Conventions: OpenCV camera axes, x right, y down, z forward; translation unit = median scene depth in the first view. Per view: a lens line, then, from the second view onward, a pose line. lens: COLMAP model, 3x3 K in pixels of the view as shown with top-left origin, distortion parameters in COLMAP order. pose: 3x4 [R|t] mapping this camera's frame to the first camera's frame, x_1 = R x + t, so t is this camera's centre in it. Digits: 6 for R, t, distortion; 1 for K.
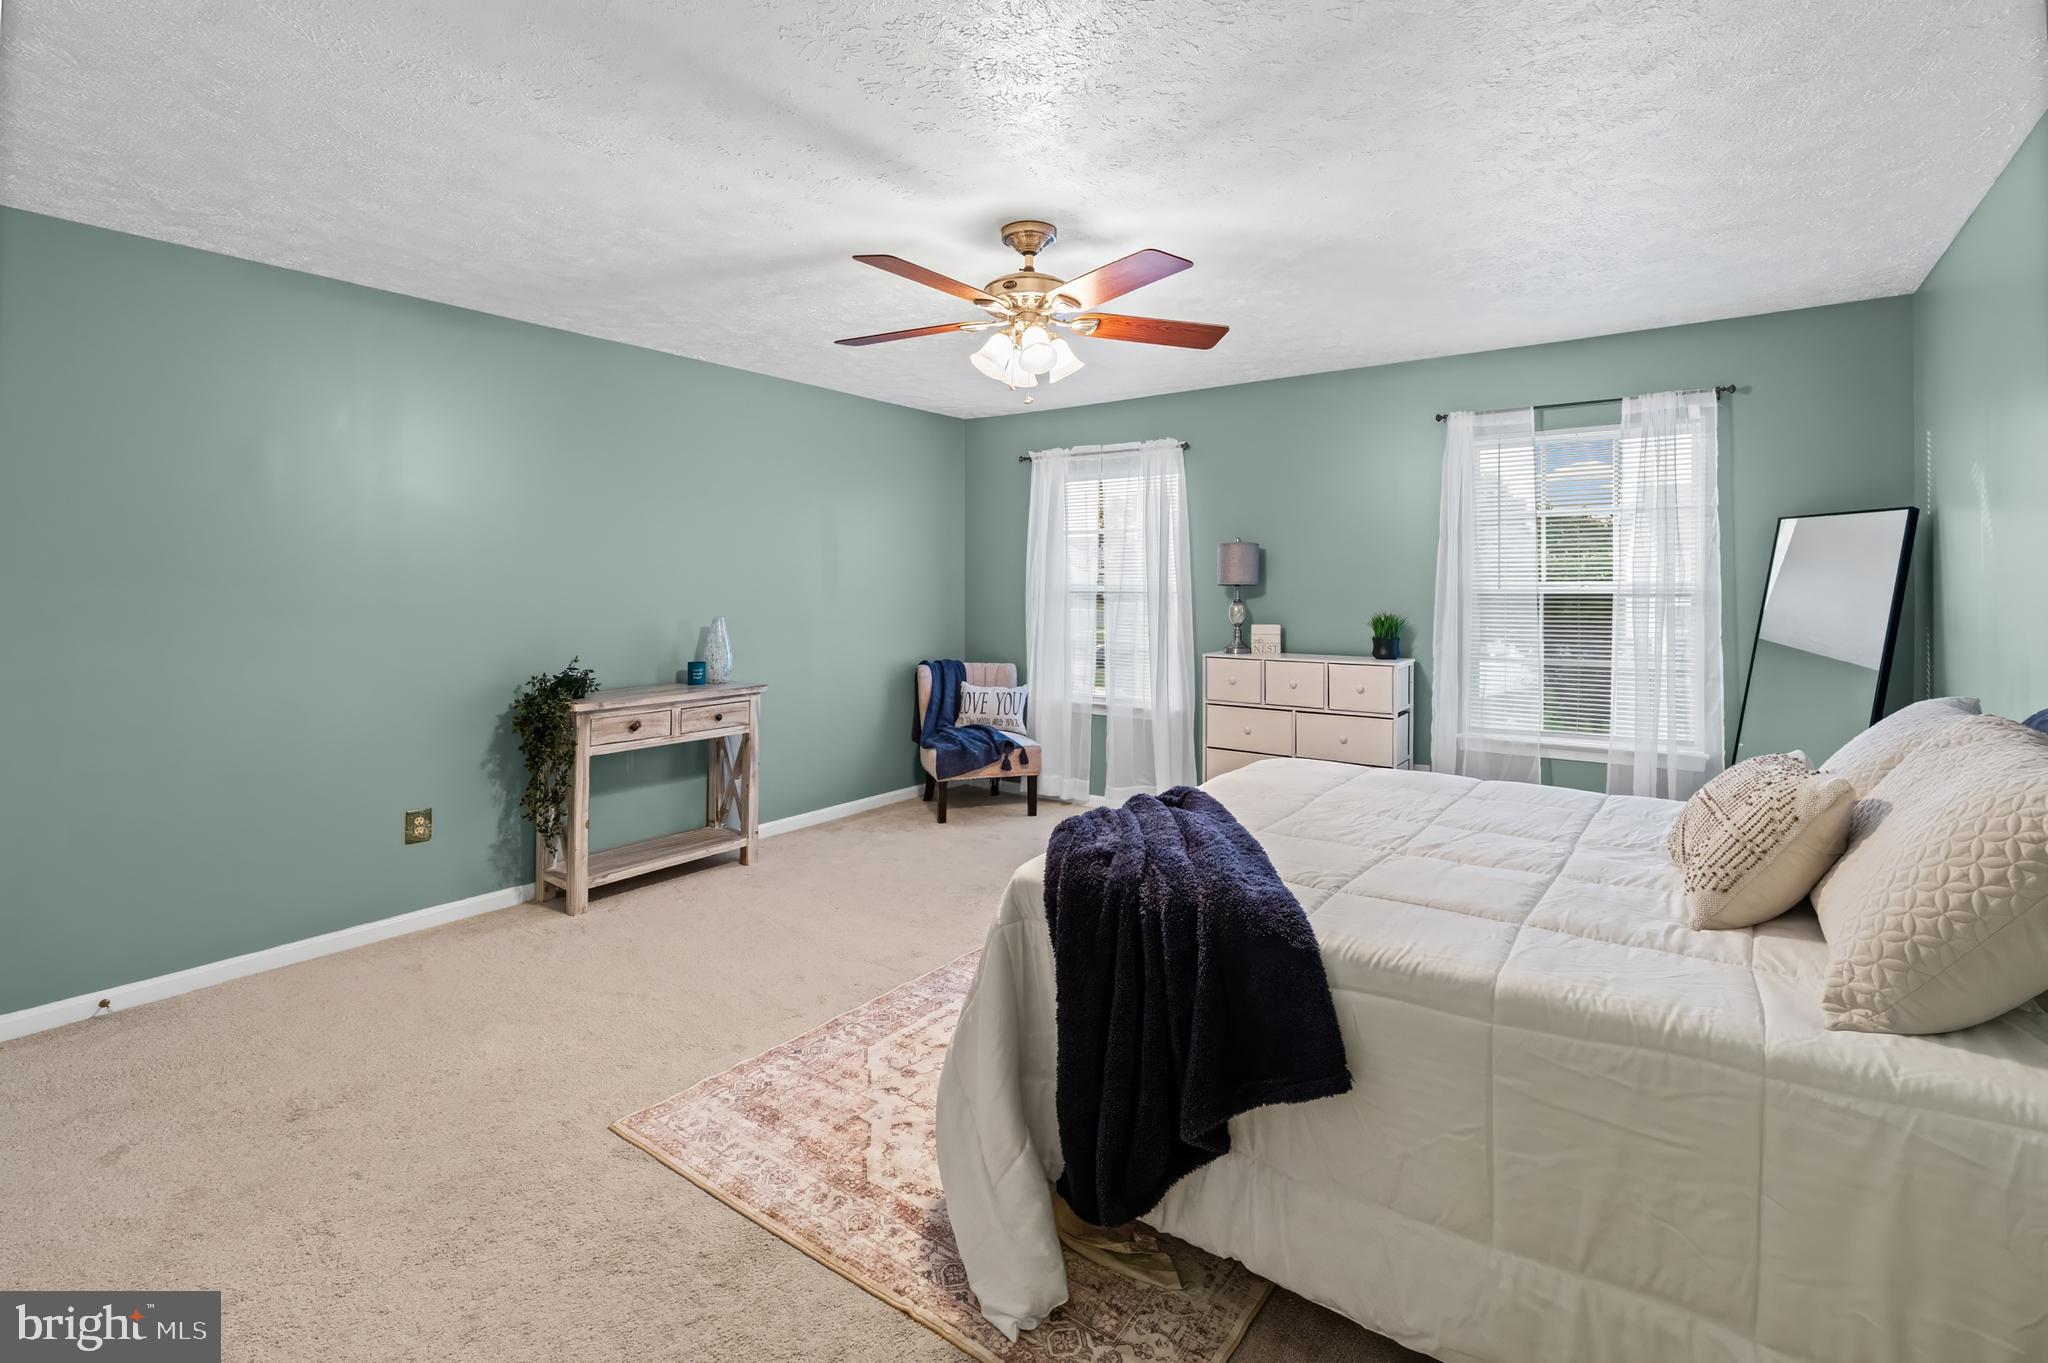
lens RADIAL K [[933.4, 0, 1027.8], [0, 933.4, 574.4], [0, 0, 1]] dist [-0.019219, 0.000324]
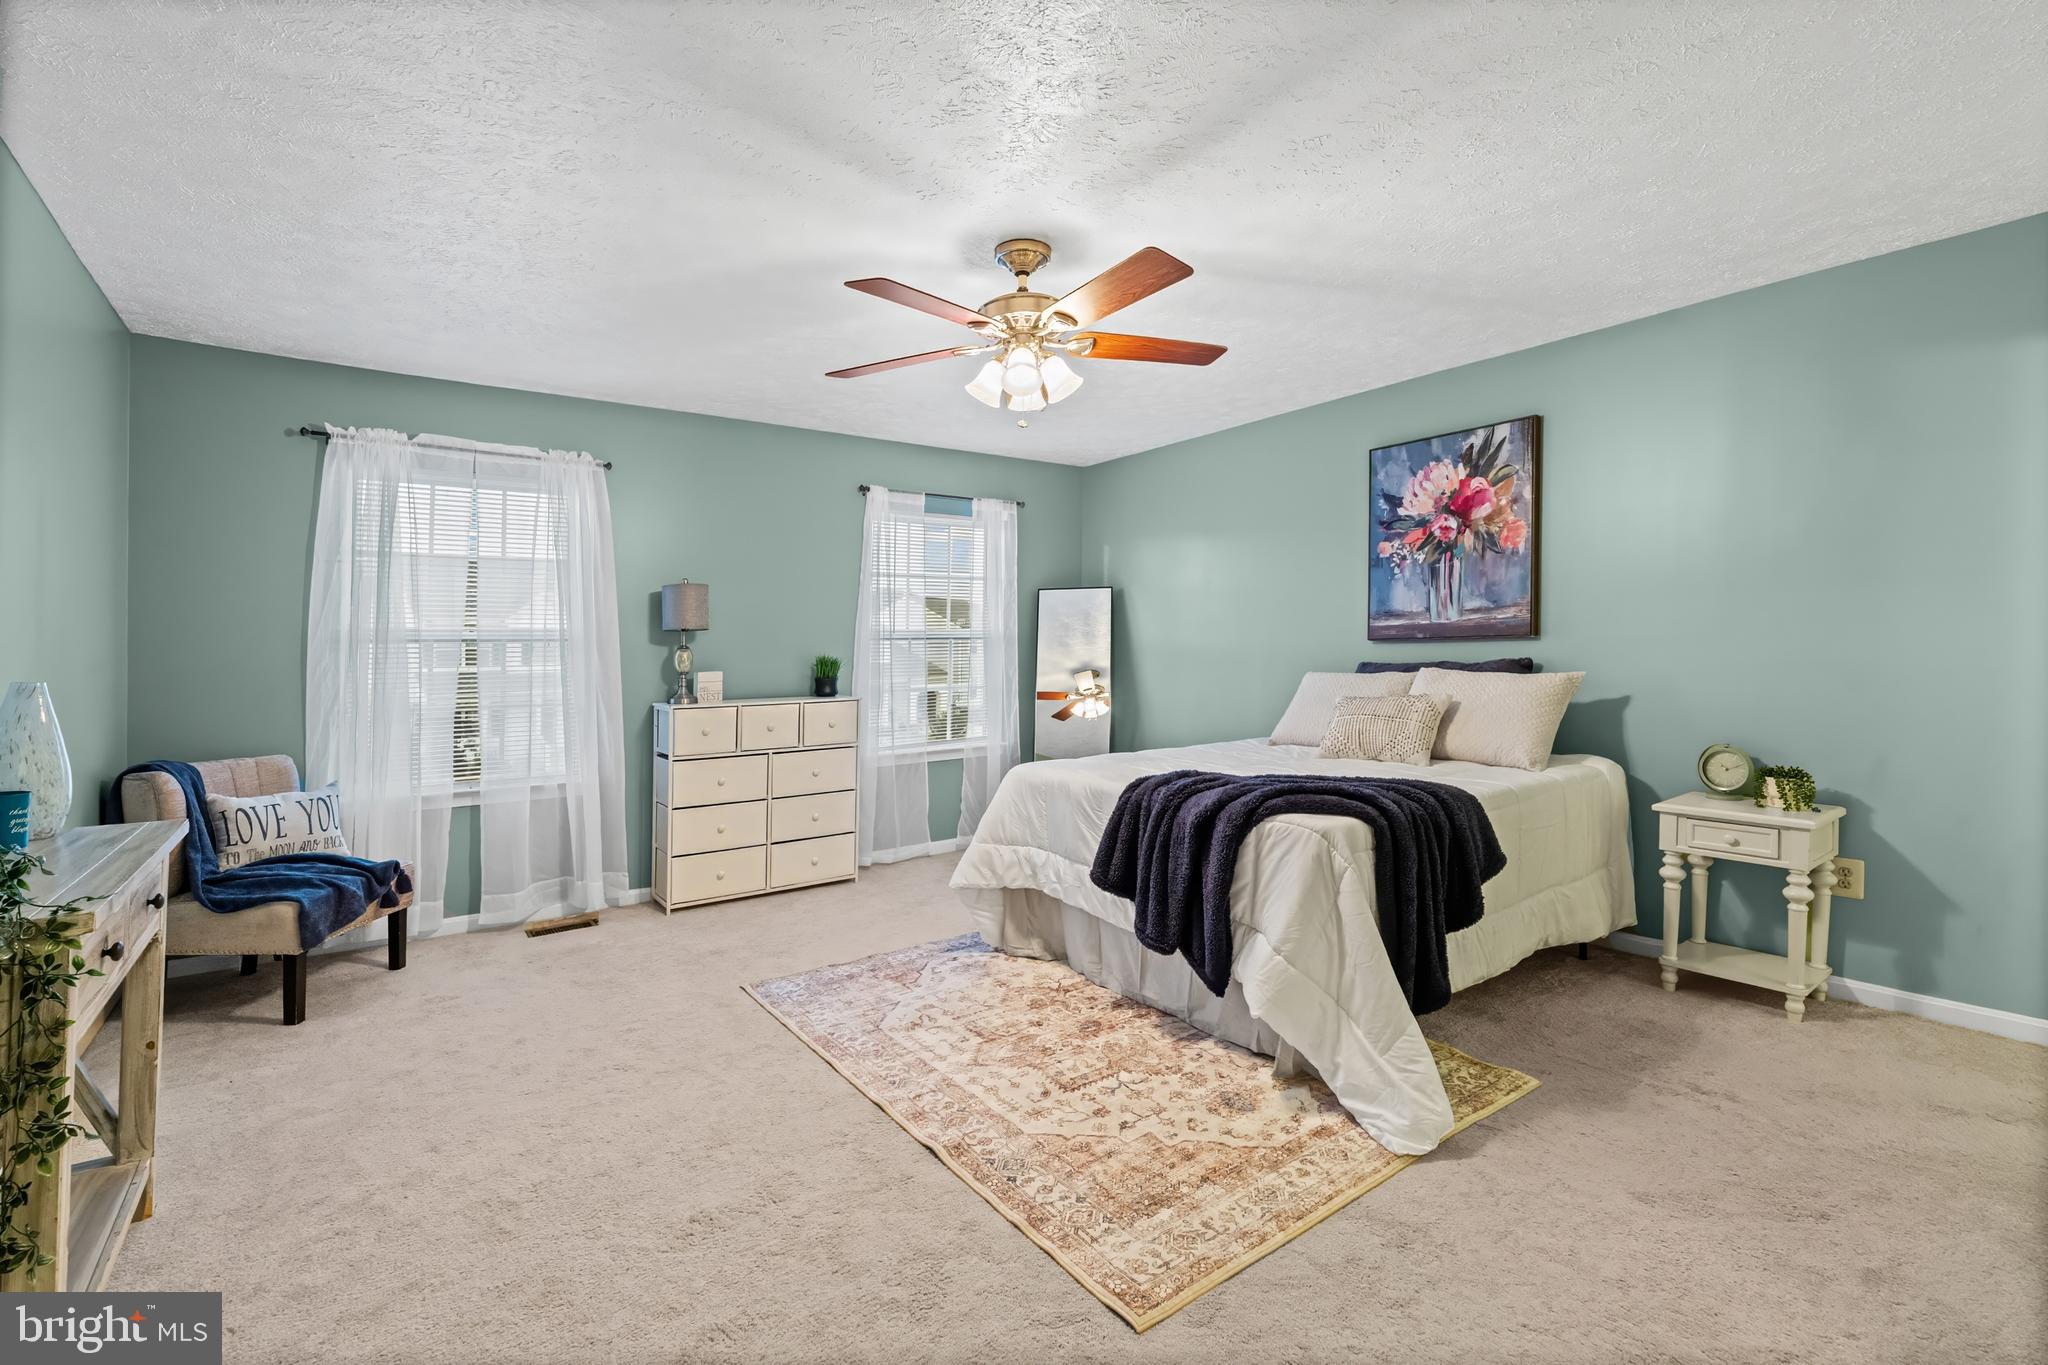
lens RADIAL K [[911.5, 0, 1023.9], [0, 911.5, 666.6], [0, 0, 1]] dist [-0.005107, 0.000221]
pose [[0.300620, -0.023599, 0.953452, -0.776795], [0.001887, 0.999707, 0.024149, 0.038260], [-0.953742, -0.005460, 0.300577, 0.590247]]
